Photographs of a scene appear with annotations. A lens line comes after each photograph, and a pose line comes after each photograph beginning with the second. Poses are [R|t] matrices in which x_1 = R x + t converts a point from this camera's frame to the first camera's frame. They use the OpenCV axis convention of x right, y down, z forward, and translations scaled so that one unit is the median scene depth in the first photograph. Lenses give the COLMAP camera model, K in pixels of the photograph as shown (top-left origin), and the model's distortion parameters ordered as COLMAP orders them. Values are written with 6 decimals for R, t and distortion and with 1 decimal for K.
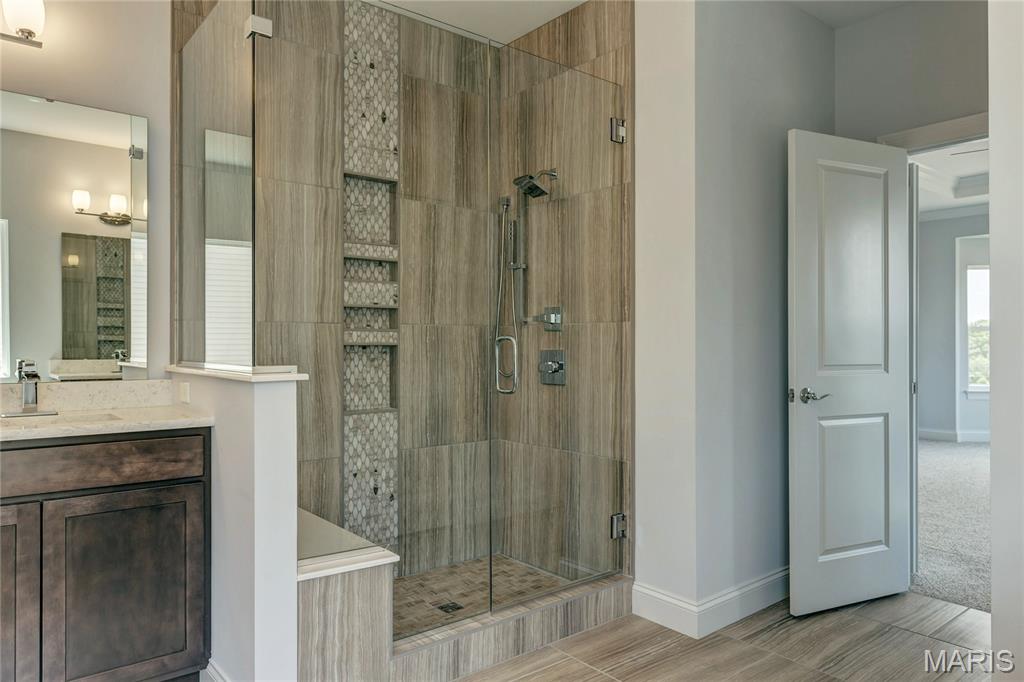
lens RADIAL K [[664.6, 0, 513.5], [0, 664.6, 342.1], [0, 0, 1]] dist [0.005605, -0.003643]
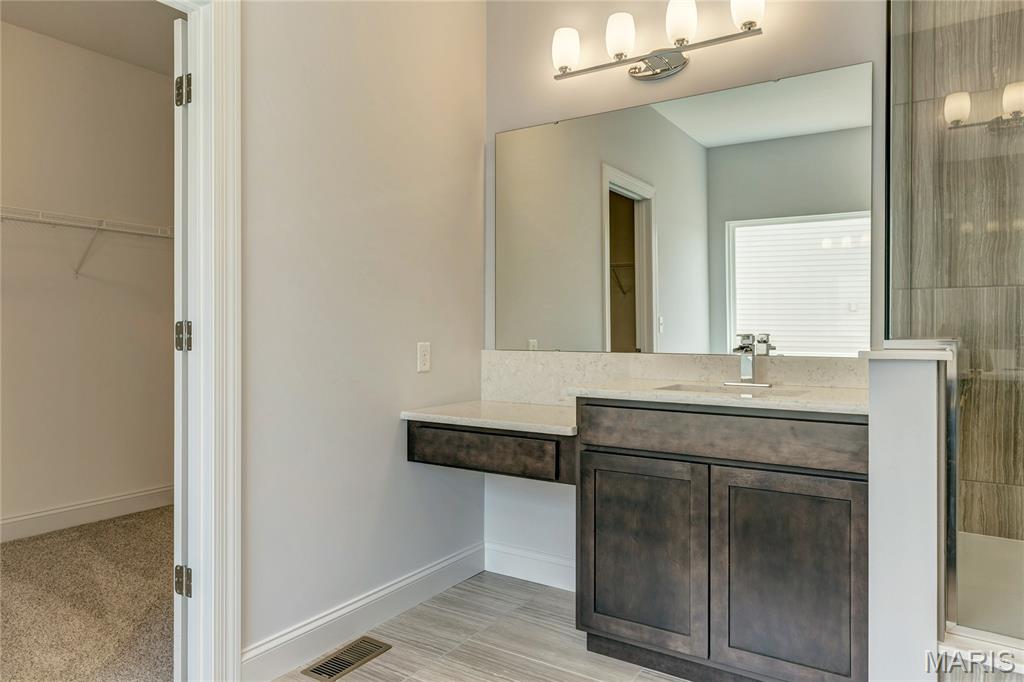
lens RADIAL K [[664.6, 0, 514.7], [0, 664.6, 334.9], [0, 0, 1]] dist [0.005605, -0.003643]
pose [[0.310171, 0.004113, -0.950672, 0.184569], [0.001828, 0.999986, 0.004923, 0.026171], [0.950679, -0.003265, 0.310159, 0.358914]]
